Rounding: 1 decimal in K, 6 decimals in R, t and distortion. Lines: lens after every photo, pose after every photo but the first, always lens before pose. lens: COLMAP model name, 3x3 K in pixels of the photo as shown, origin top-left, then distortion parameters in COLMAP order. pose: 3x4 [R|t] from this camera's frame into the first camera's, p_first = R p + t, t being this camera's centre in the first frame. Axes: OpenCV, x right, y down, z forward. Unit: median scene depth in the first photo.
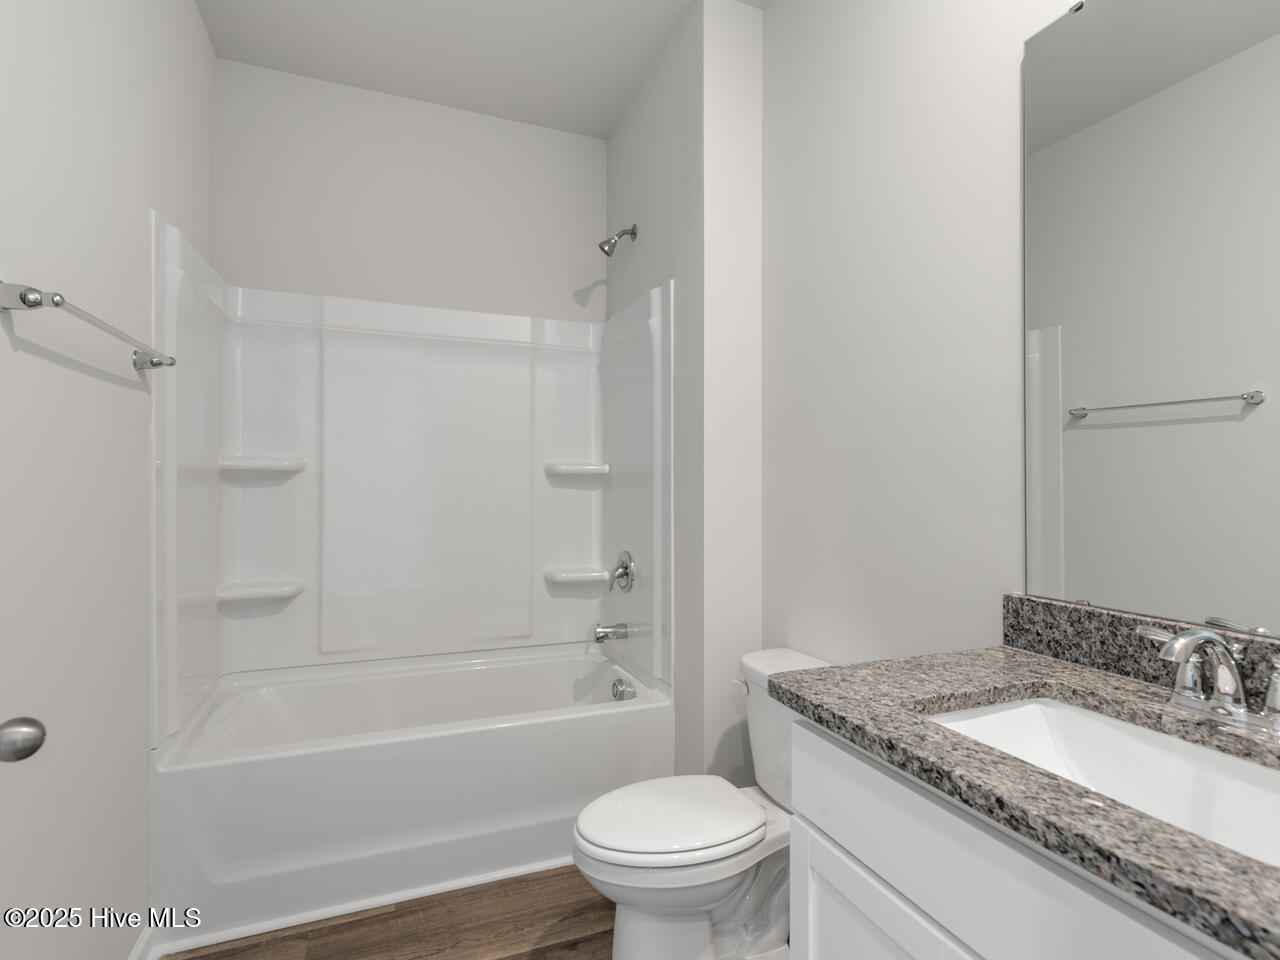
lens RADIAL K [[651.1, 0, 640.0], [0, 651.1, 480.0], [0, 0, 1]] dist [0.011768, 0.000375]
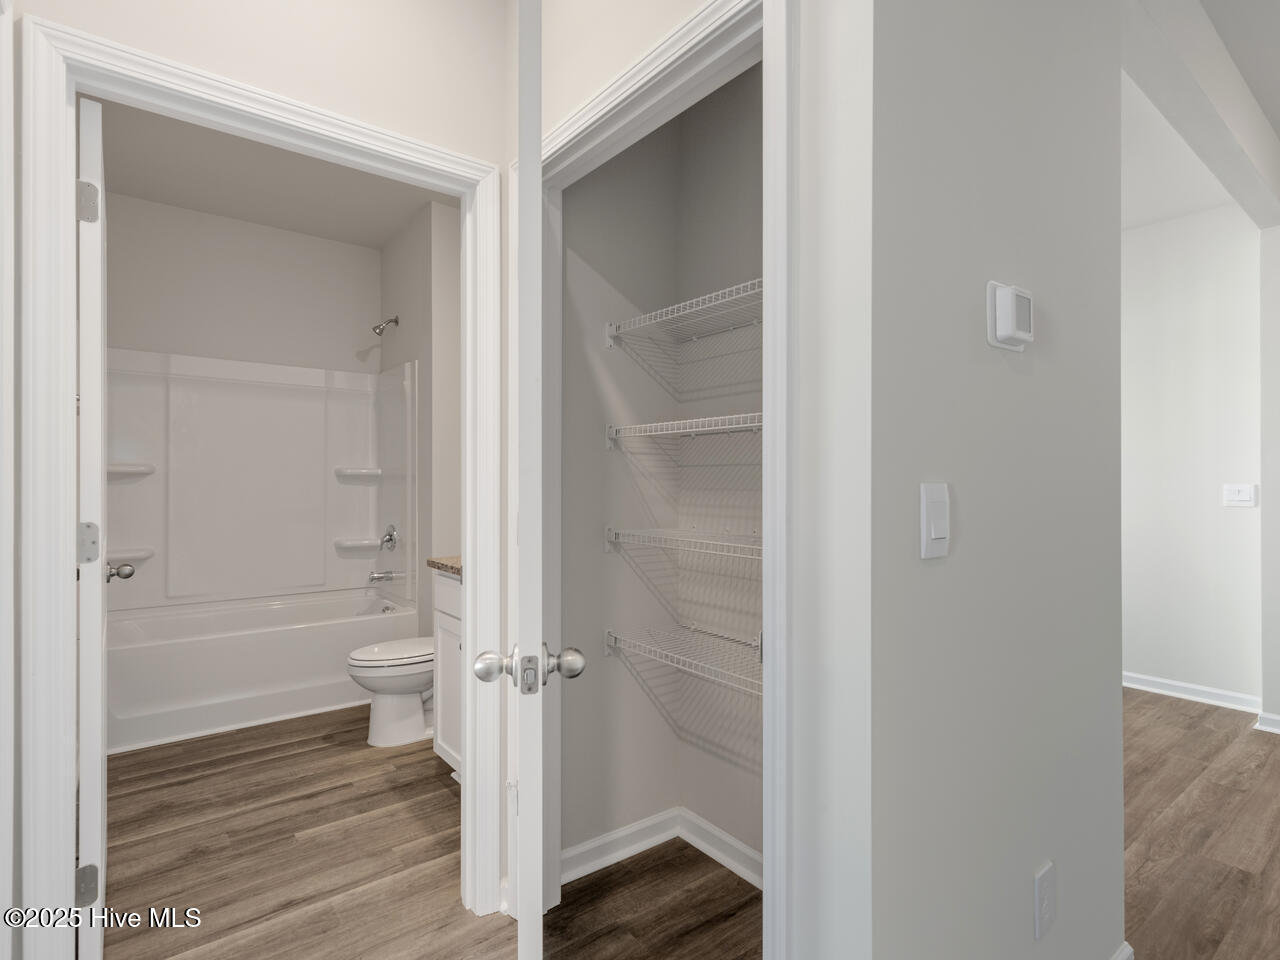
lens RADIAL K [[651.1, 0, 640.0], [0, 651.1, 480.0], [0, 0, 1]] dist [0.011768, 0.000375]
pose [[0.961095, -0.000447, 0.276217, 0.118078], [0.000218, 1.000000, 0.000857, -0.000094], [-0.276218, -0.000764, 0.961095, -0.662020]]
